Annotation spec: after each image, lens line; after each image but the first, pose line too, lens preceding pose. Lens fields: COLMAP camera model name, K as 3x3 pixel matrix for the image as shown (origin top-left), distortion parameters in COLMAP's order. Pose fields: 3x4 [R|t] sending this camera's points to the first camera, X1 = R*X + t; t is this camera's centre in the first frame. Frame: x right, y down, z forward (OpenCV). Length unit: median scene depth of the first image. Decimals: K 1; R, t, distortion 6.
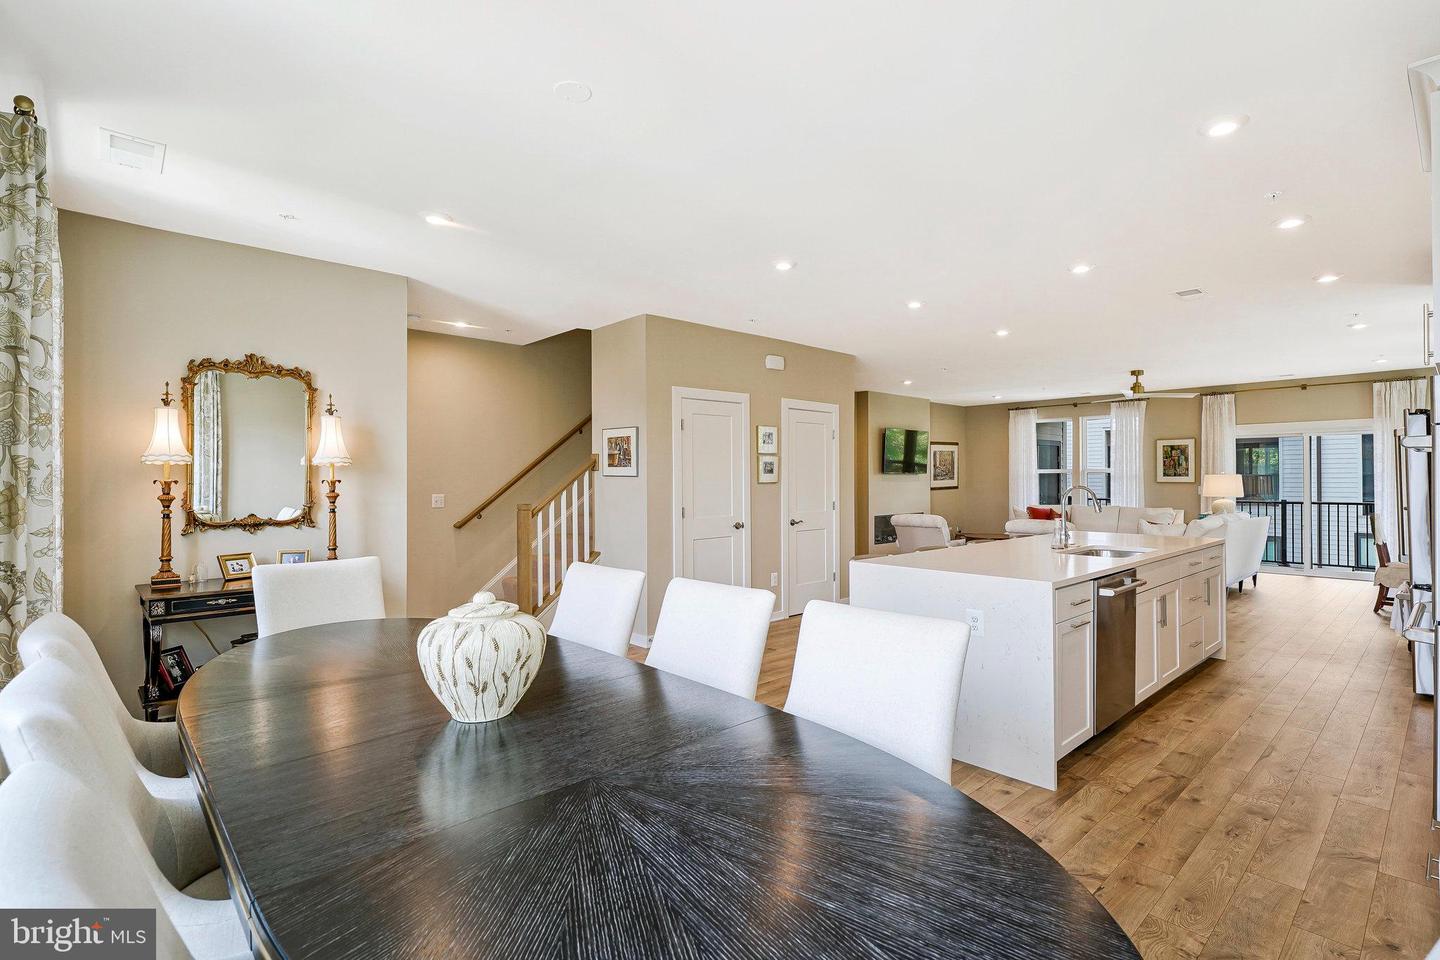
lens RADIAL K [[685.4, 0, 726.5], [0, 685.4, 469.7], [0, 0, 1]] dist [-0.002357, 0.003097]
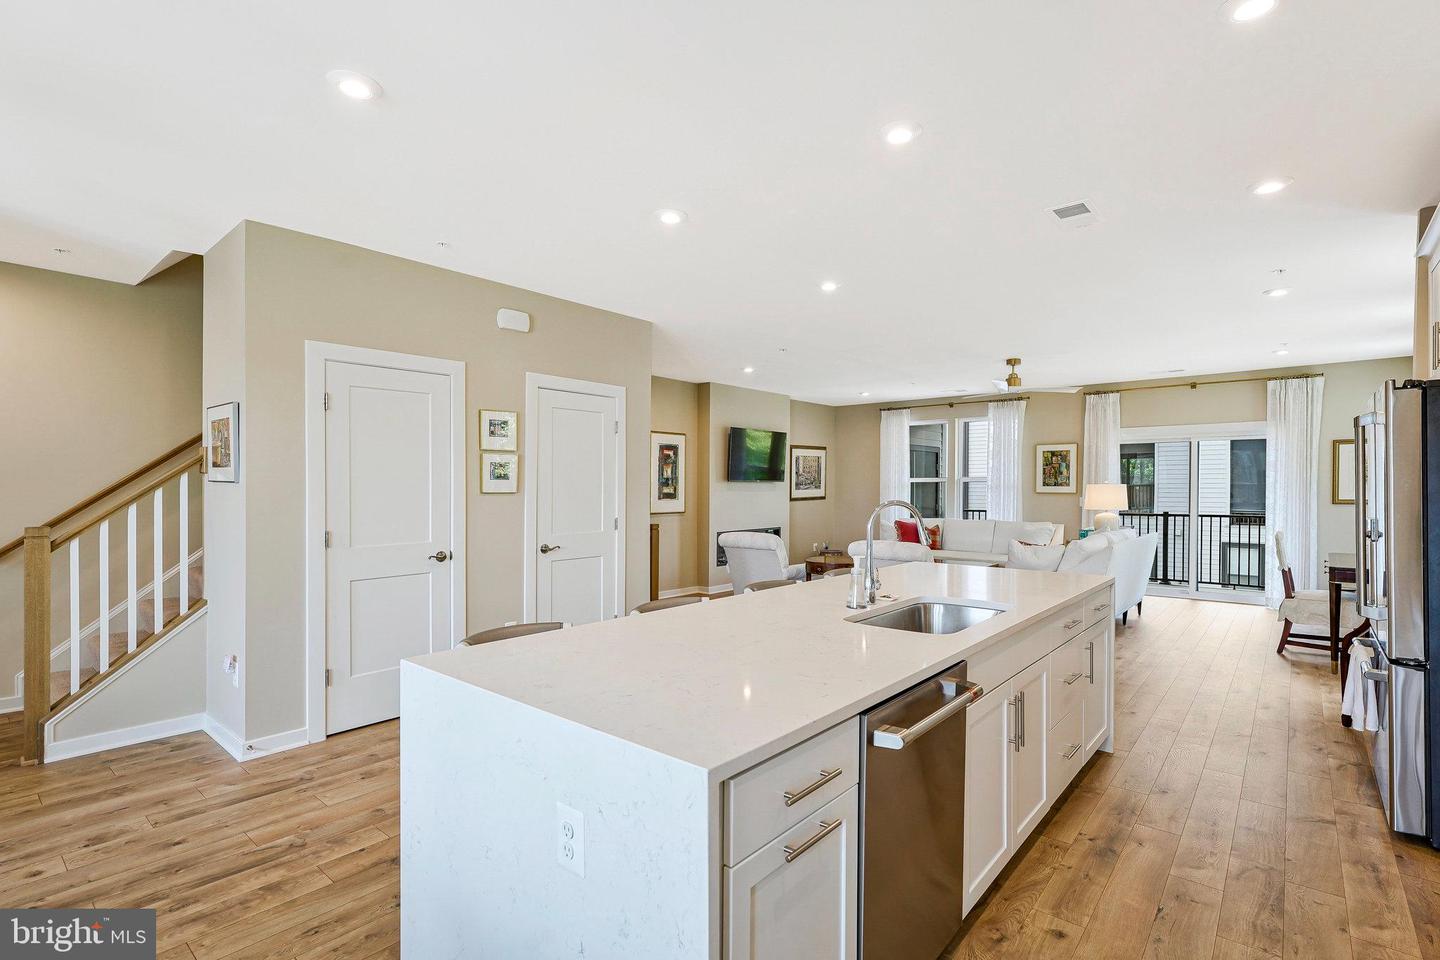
lens RADIAL K [[685.4, 0, 711.9], [0, 685.4, 491.0], [0, 0, 1]] dist [-0.002357, 0.003097]
pose [[0.993928, 0.003669, 0.109971, 0.144351], [-0.005782, 0.999805, 0.018902, 0.002059], [-0.109881, -0.019423, 0.993755, 0.209872]]
